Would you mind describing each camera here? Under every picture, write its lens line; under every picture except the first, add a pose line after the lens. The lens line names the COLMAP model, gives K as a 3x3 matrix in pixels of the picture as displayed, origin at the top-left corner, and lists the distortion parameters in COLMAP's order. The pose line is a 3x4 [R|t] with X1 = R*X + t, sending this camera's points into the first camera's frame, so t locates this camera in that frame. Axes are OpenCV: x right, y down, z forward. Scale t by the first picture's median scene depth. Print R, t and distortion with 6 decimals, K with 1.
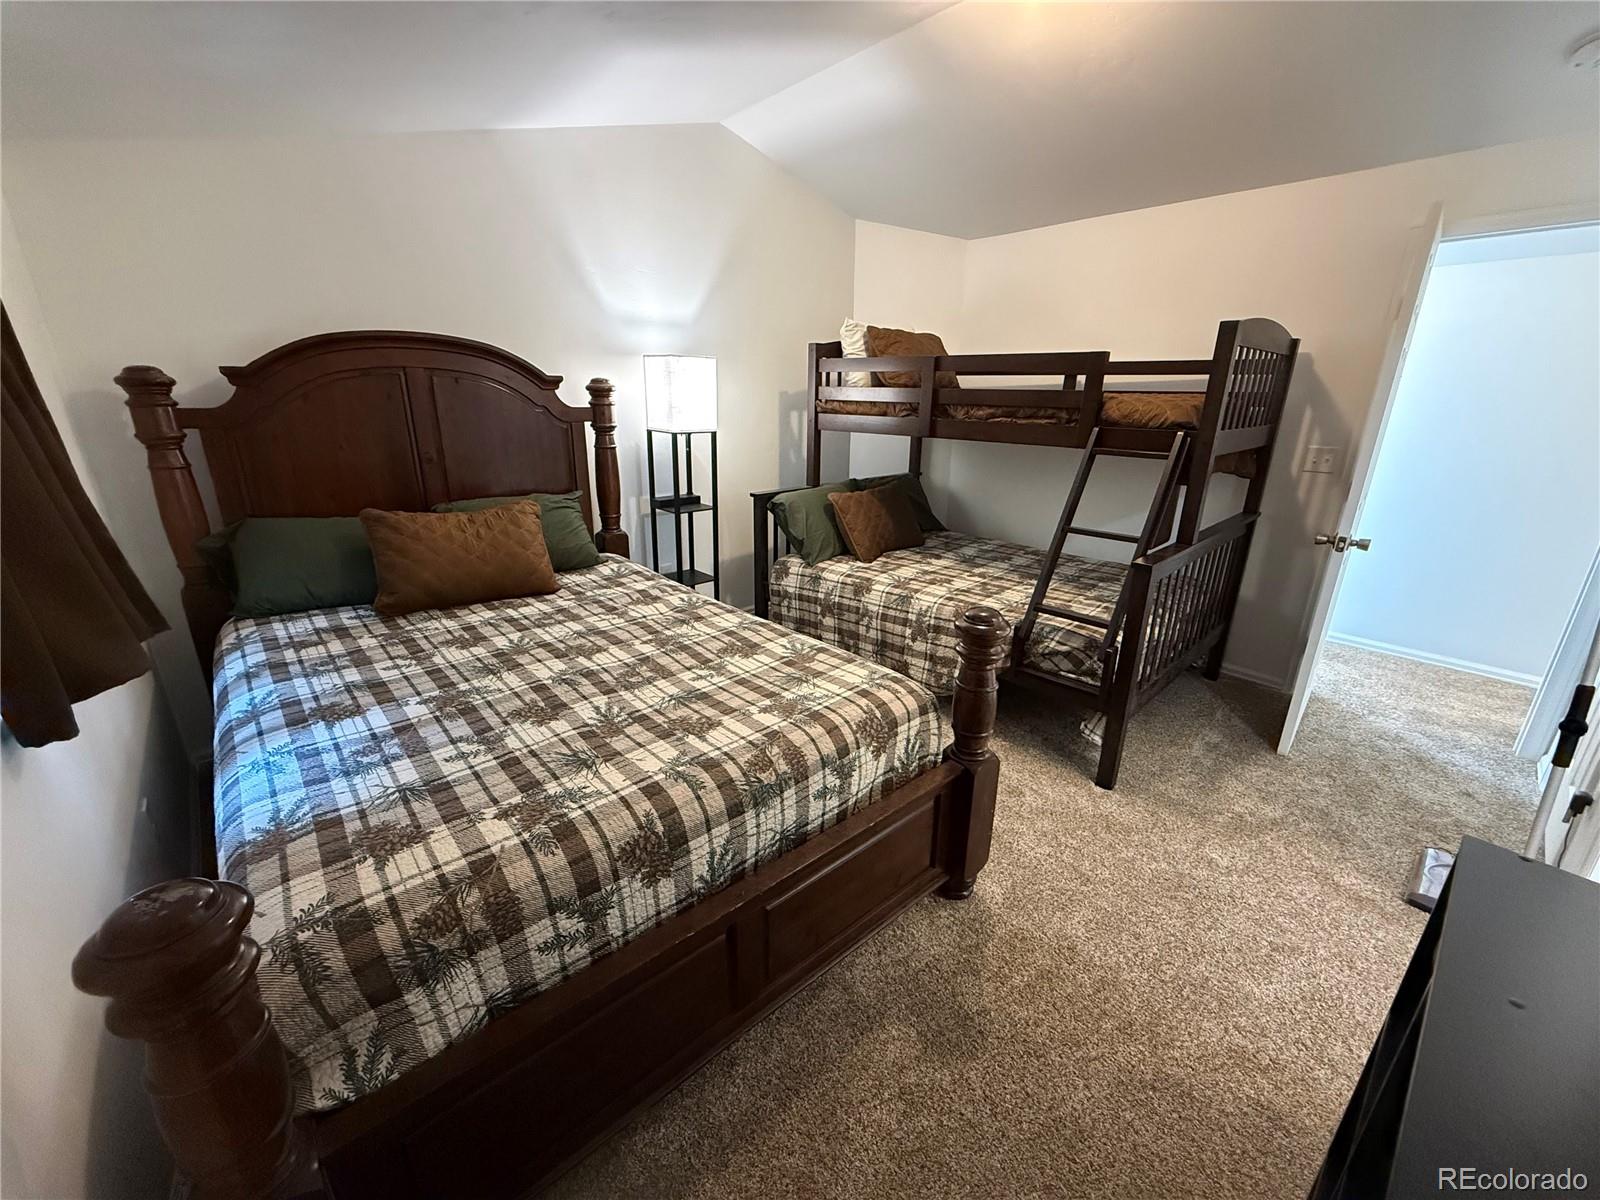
lens RADIAL K [[640.4, 0, 799.3], [0, 640.4, 597.1], [0, 0, 1]] dist [0.002144, -0.000122]
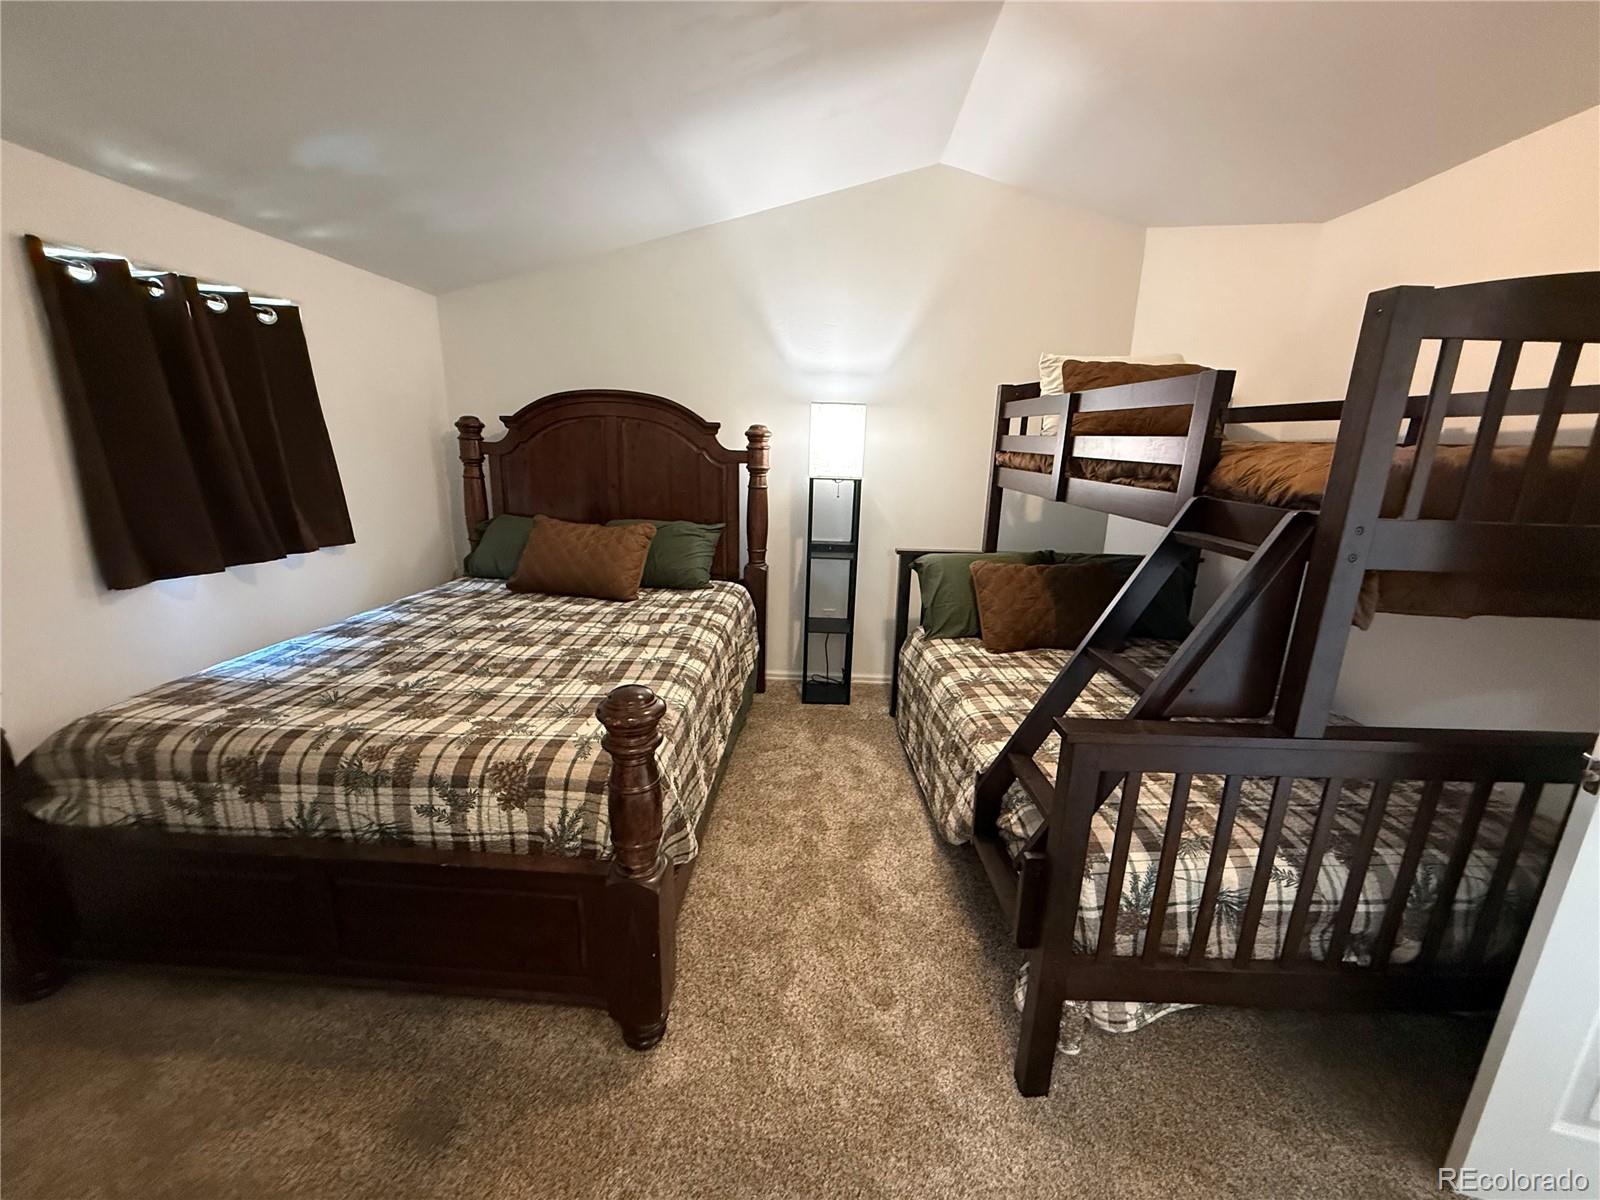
lens RADIAL K [[640.4, 0, 800.5], [0, 640.4, 597.3], [0, 0, 1]] dist [0.002144, -0.000122]
pose [[0.714393, 0.176068, -0.677232, 0.717273], [-0.233229, 0.972398, 0.006780, -0.109208], [0.659733, 0.153106, 0.735738, 0.393721]]
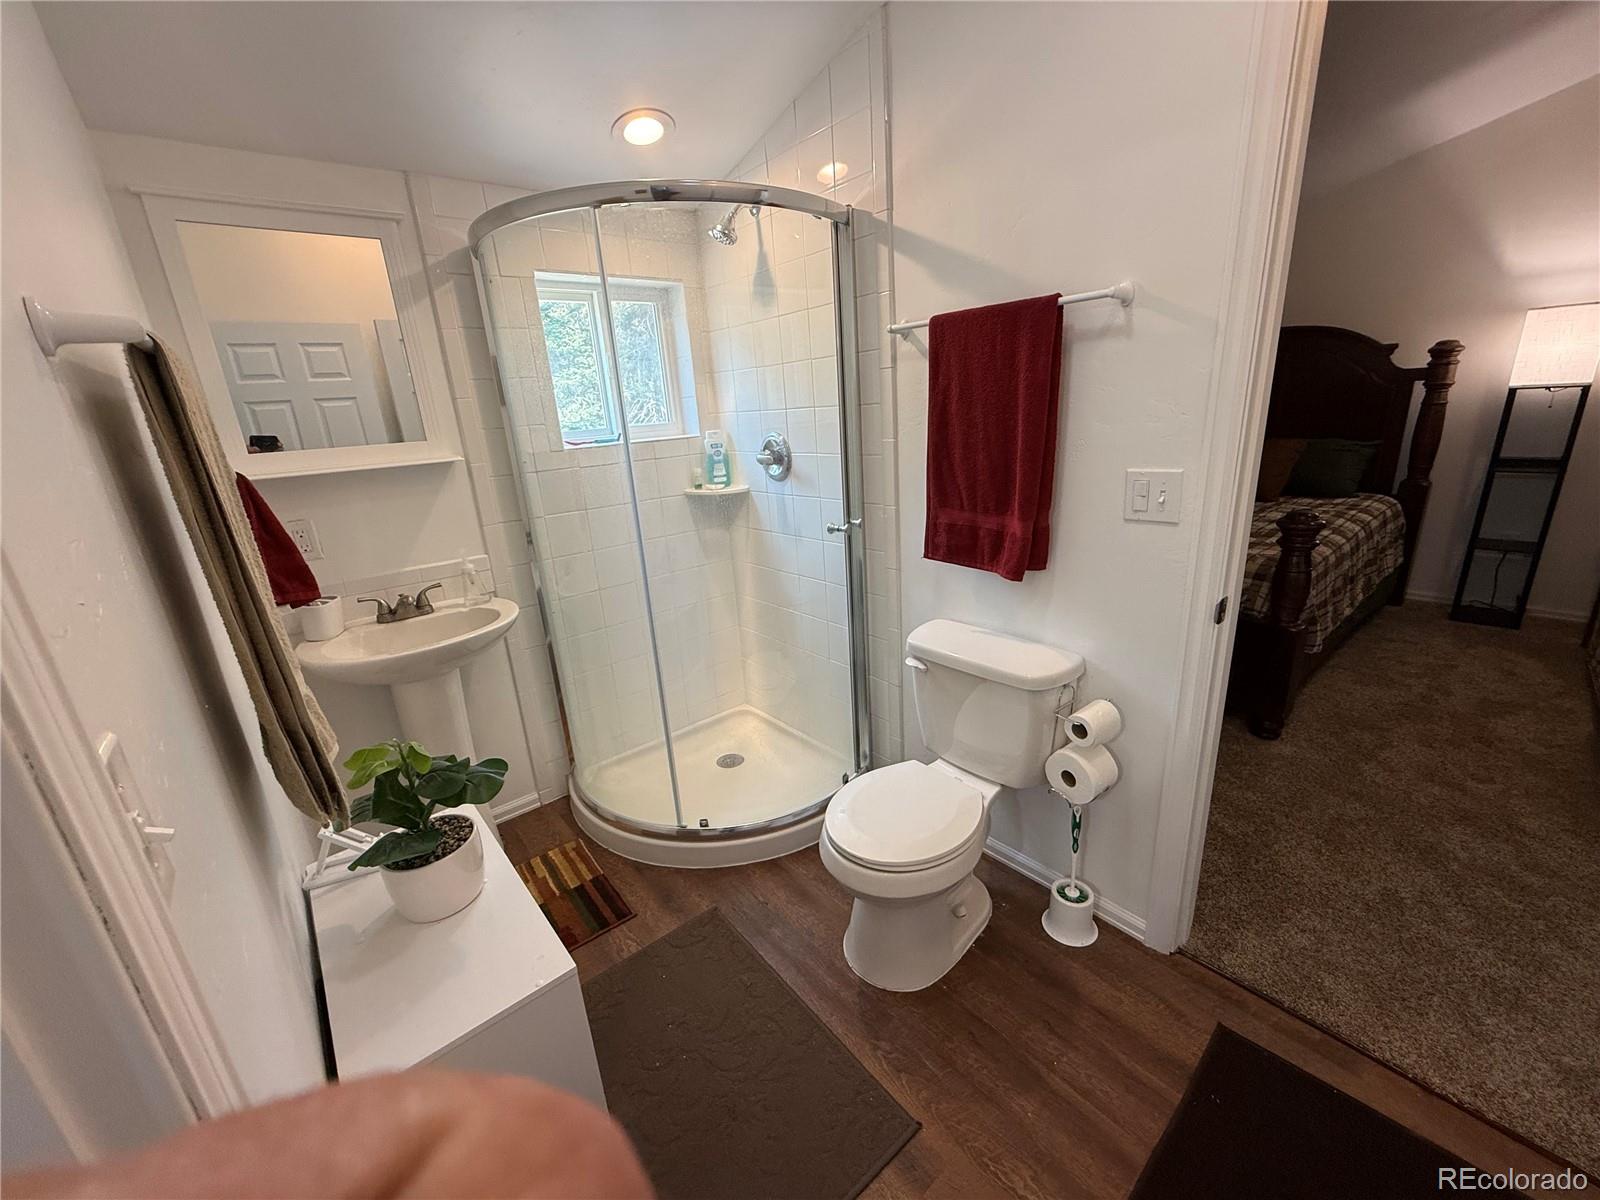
lens RADIAL K [[640.4, 0, 798.3], [0, 640.4, 605.2], [0, 0, 1]] dist [0.002144, -0.000122]
pose [[-0.032270, 0.292656, -0.955673, 1.258984], [-0.247378, 0.924082, 0.291335, 0.053863], [0.968381, 0.245814, 0.042577, -0.043071]]
